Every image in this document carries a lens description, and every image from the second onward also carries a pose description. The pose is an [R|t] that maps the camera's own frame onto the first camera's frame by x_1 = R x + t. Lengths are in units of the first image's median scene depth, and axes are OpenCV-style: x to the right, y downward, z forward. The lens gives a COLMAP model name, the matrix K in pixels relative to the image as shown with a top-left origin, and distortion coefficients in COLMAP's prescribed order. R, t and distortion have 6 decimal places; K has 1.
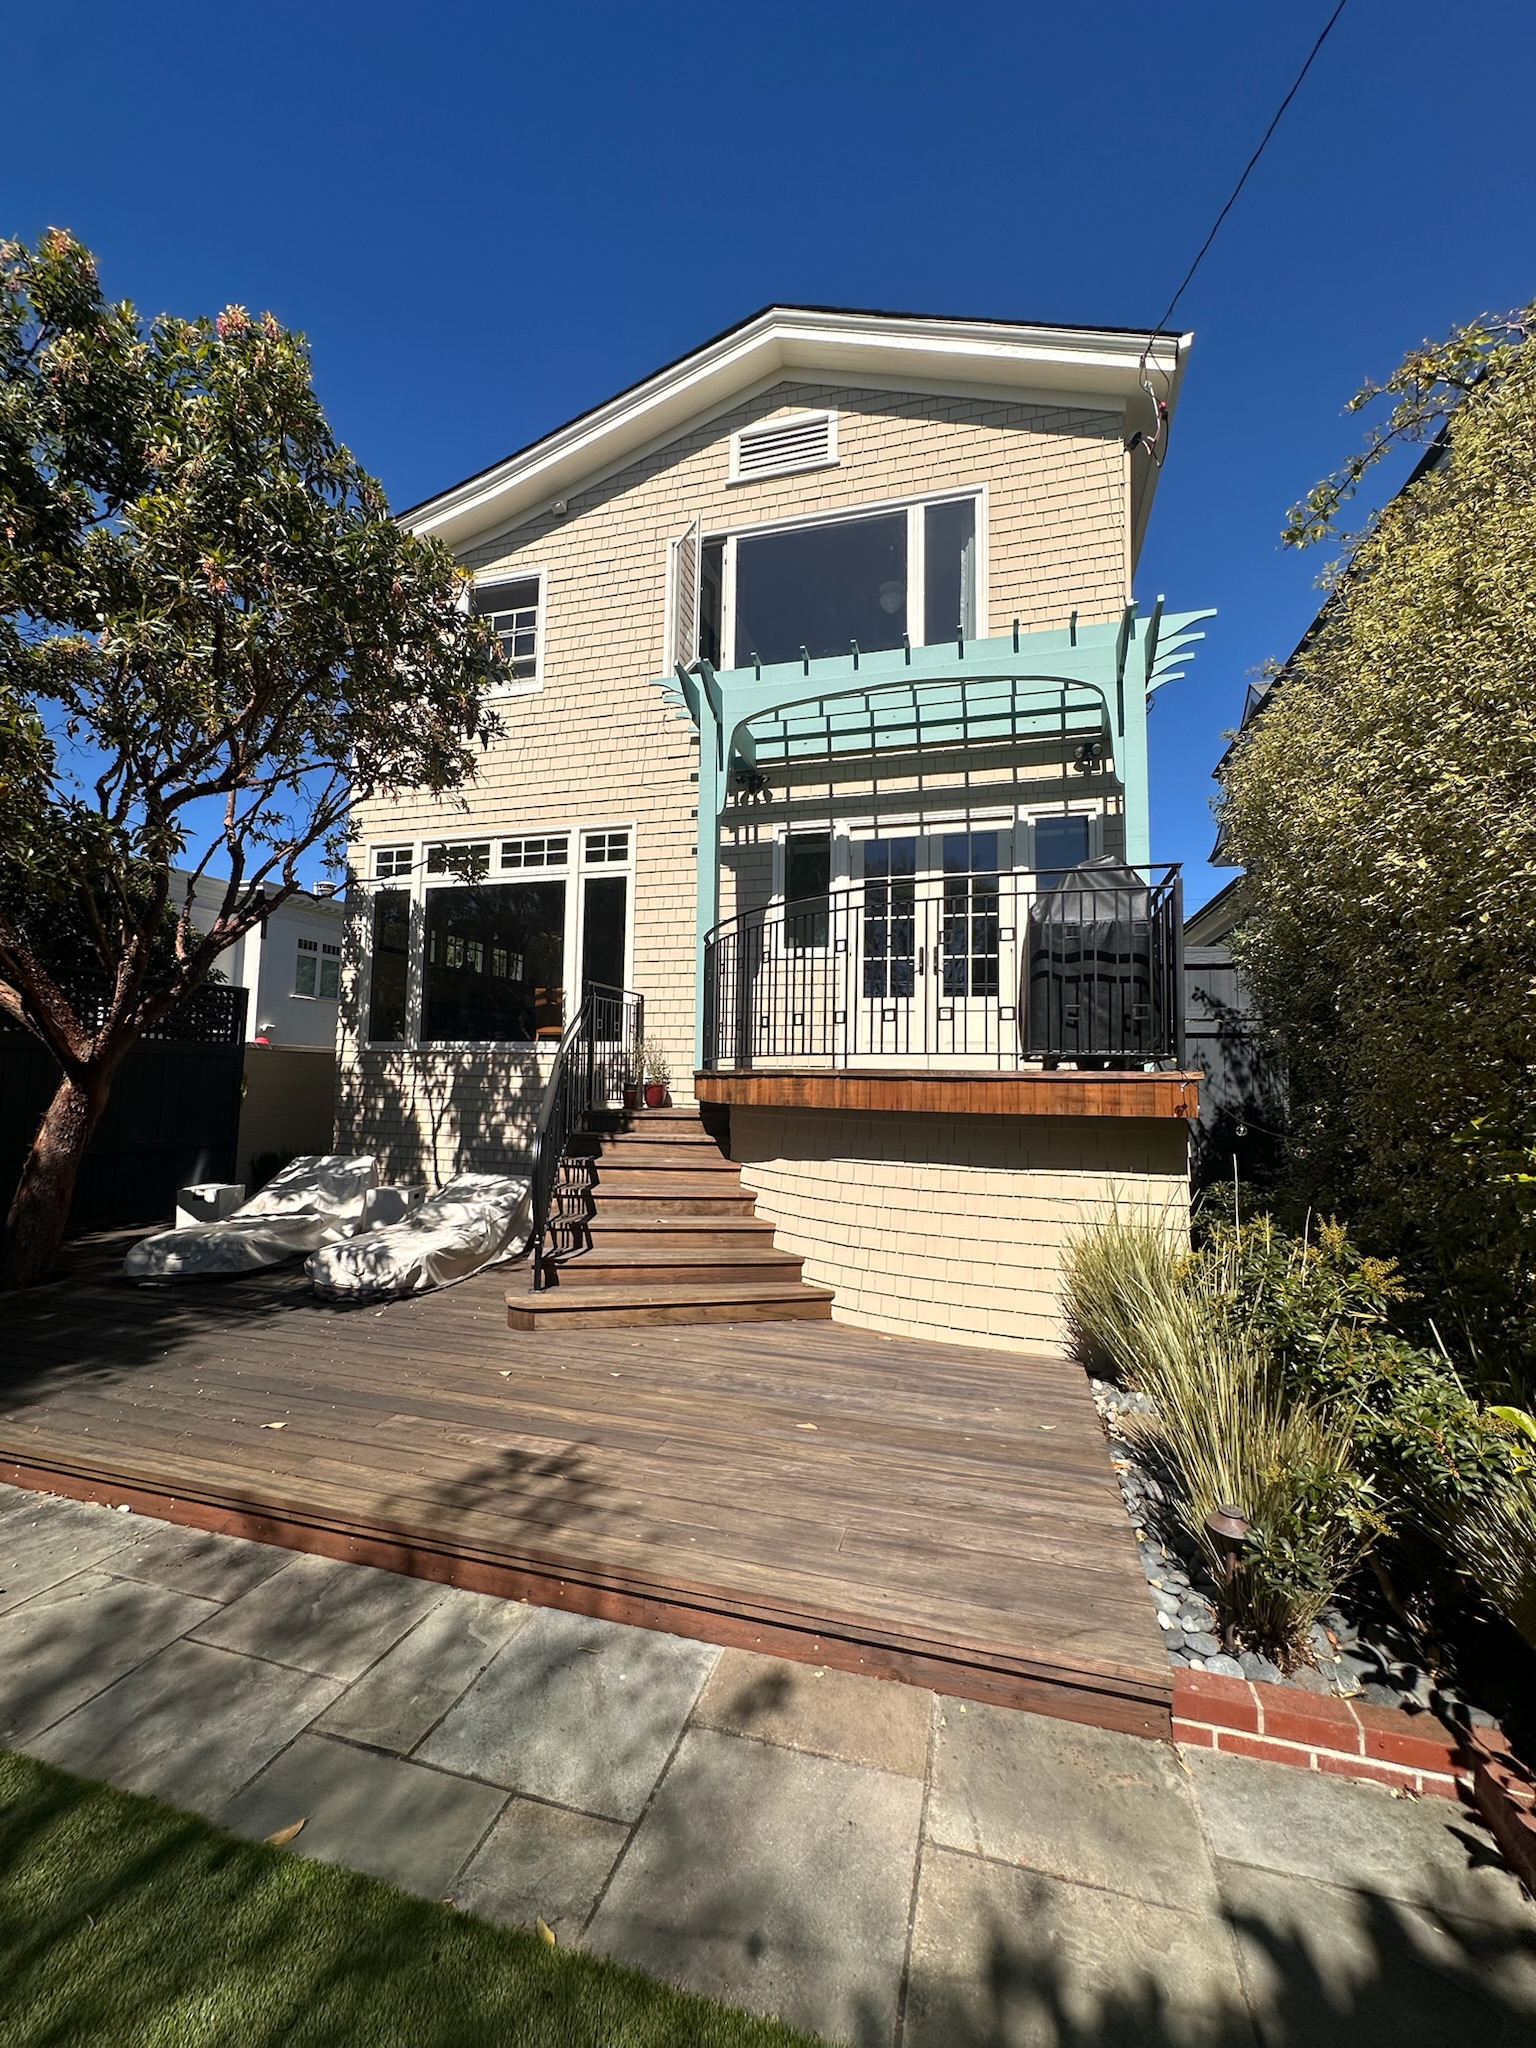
lens RADIAL K [[818.8, 0, 767.8], [0, 818.8, 1017.9], [0, 0, 1]] dist [-0.000923, -0.000219]
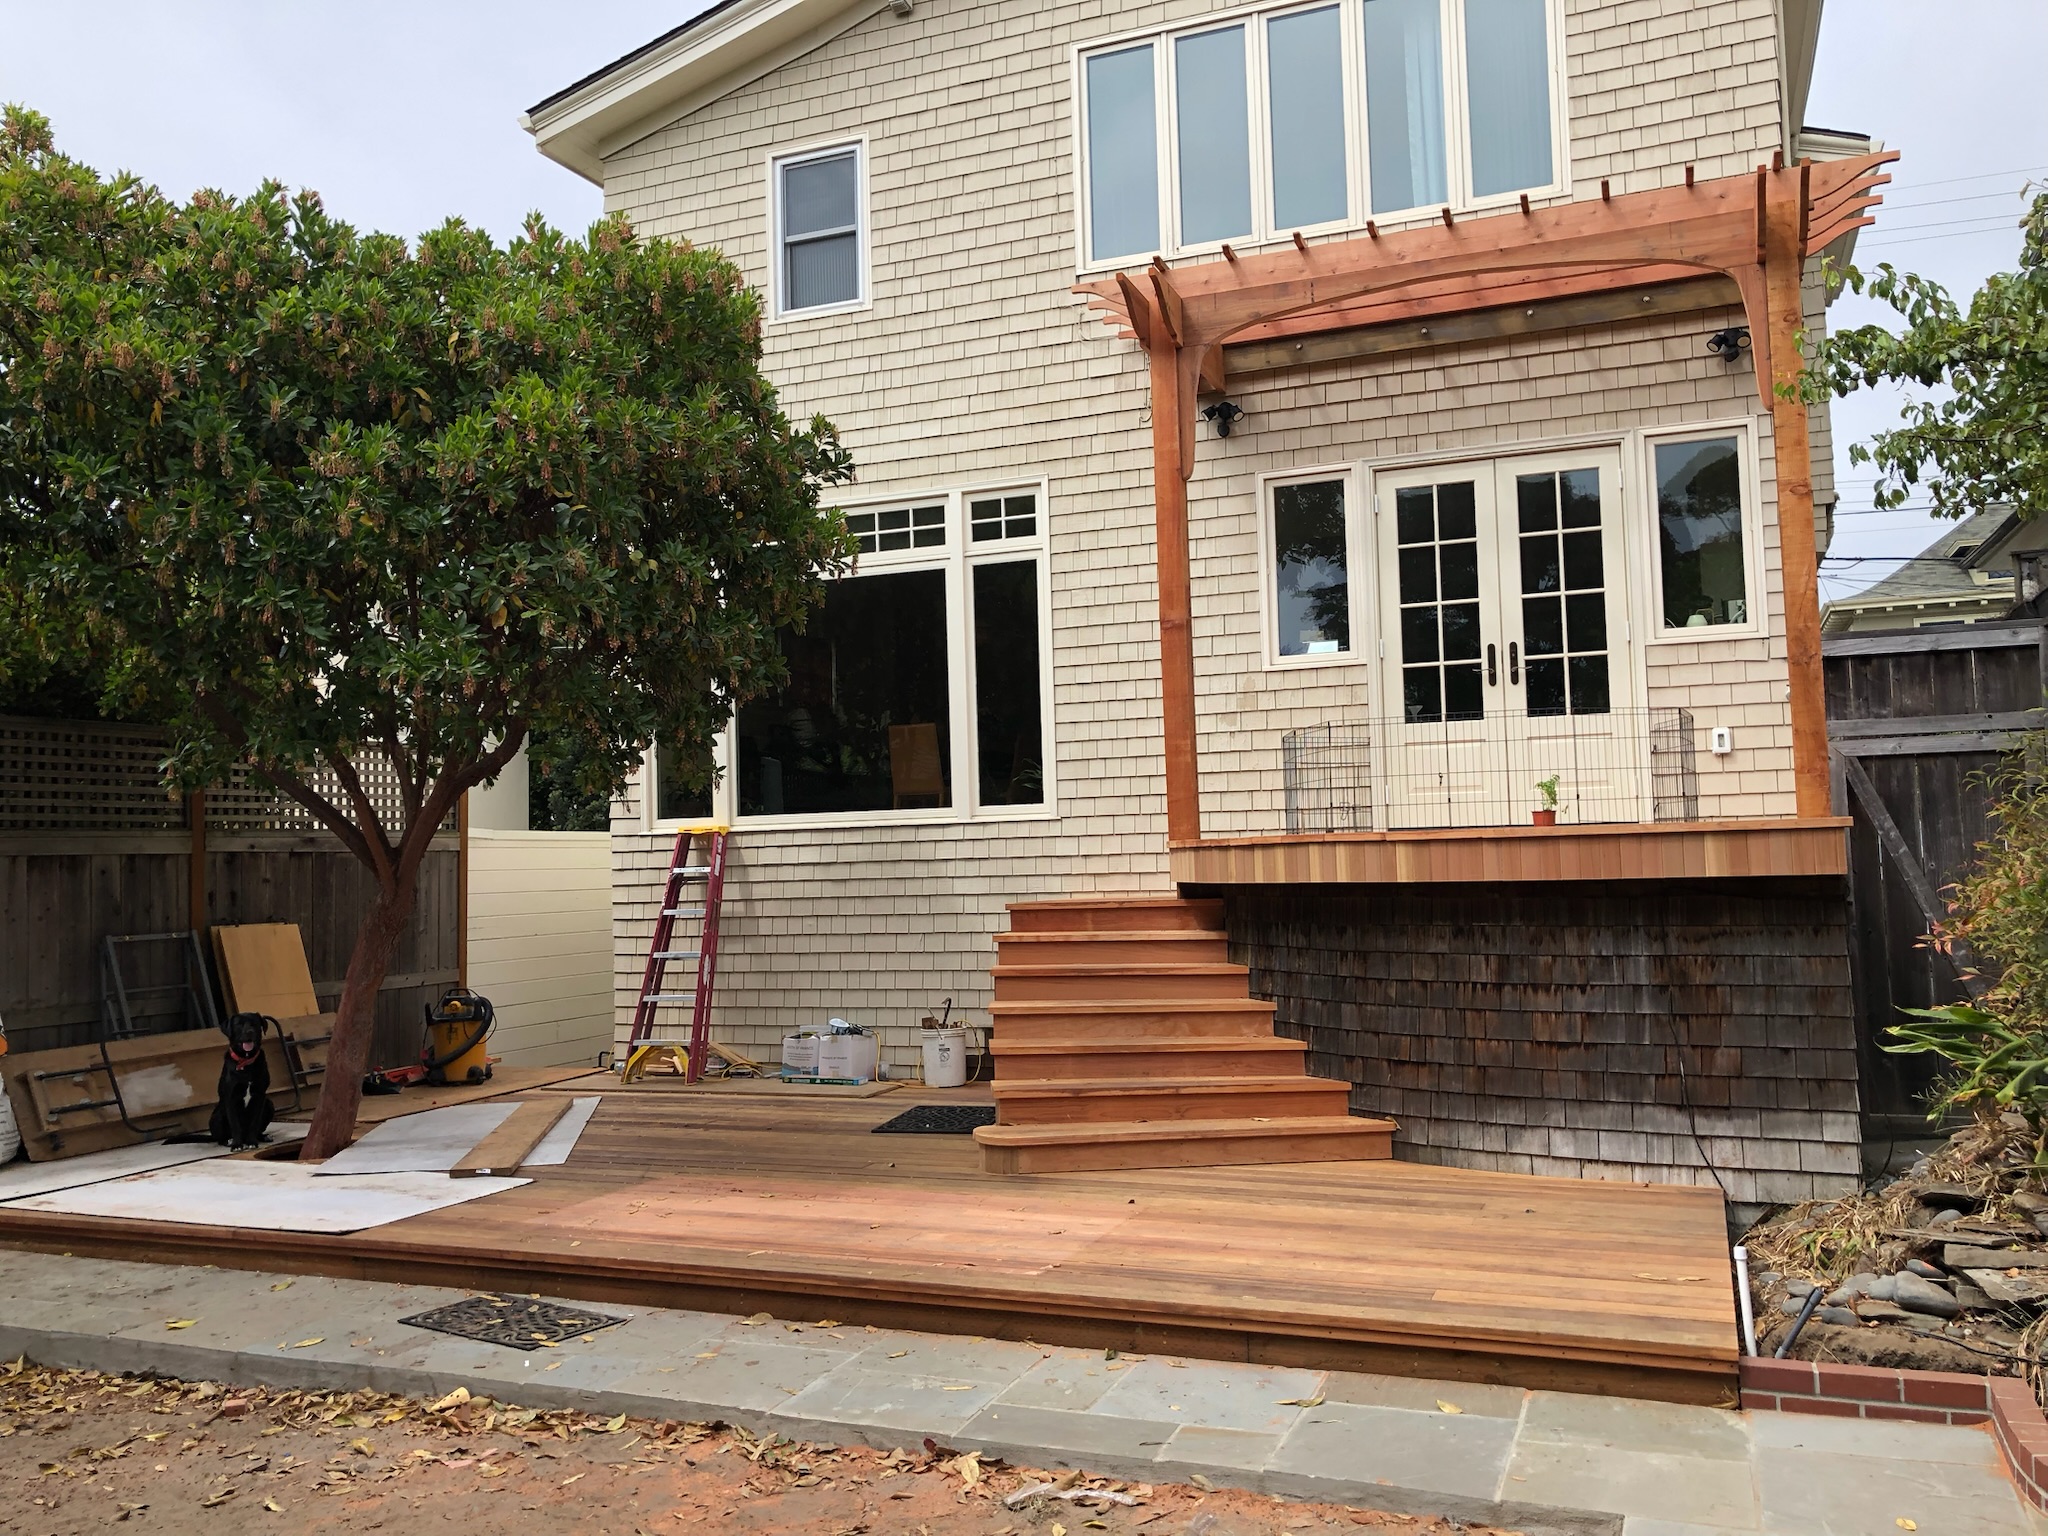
lens RADIAL K [[1661.5, 0, 1034.1], [0, 1661.5, 759.1], [0, 0, 1]] dist [0.041944, -0.008997]
pose [[0.994029, -0.052042, -0.095911, -0.058240], [0.053144, 0.998547, 0.008970, -0.023825], [0.095305, -0.014013, 0.995350, -0.396589]]
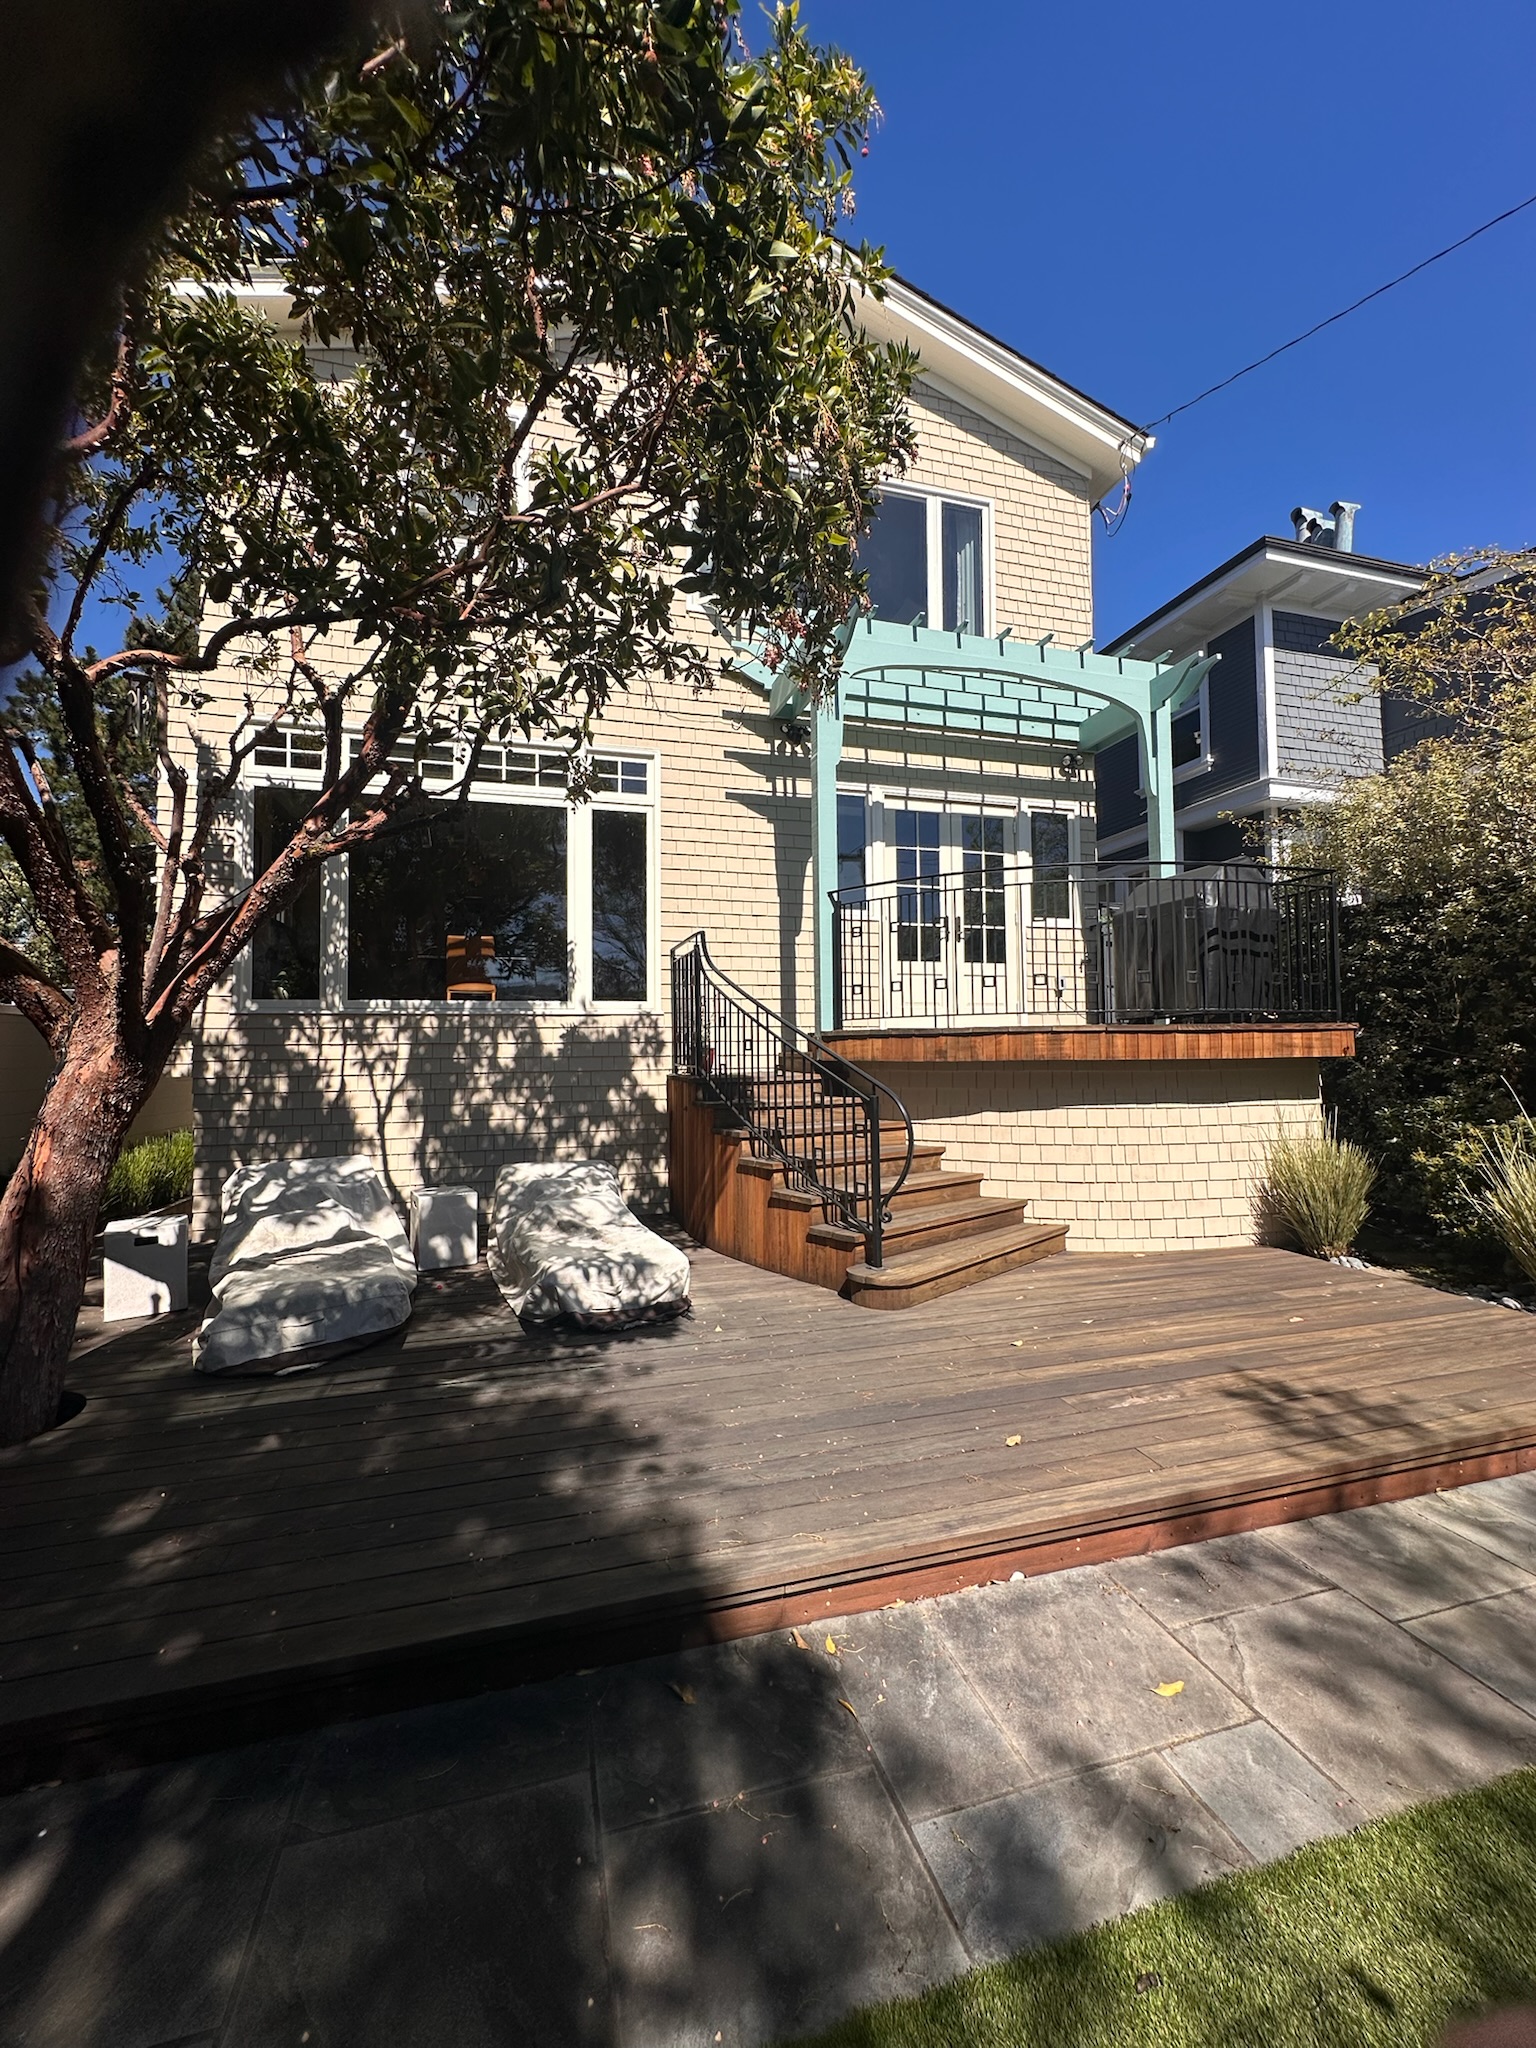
lens RADIAL K [[818.8, 0, 764.1], [0, 818.8, 1018.5], [0, 0, 1]] dist [-0.000923, -0.000219]
pose [[0.845425, -0.004079, 0.534078, -0.591968], [-0.018024, 0.999183, 0.036163, 0.014673], [-0.533790, -0.040199, 0.844661, 0.201834]]
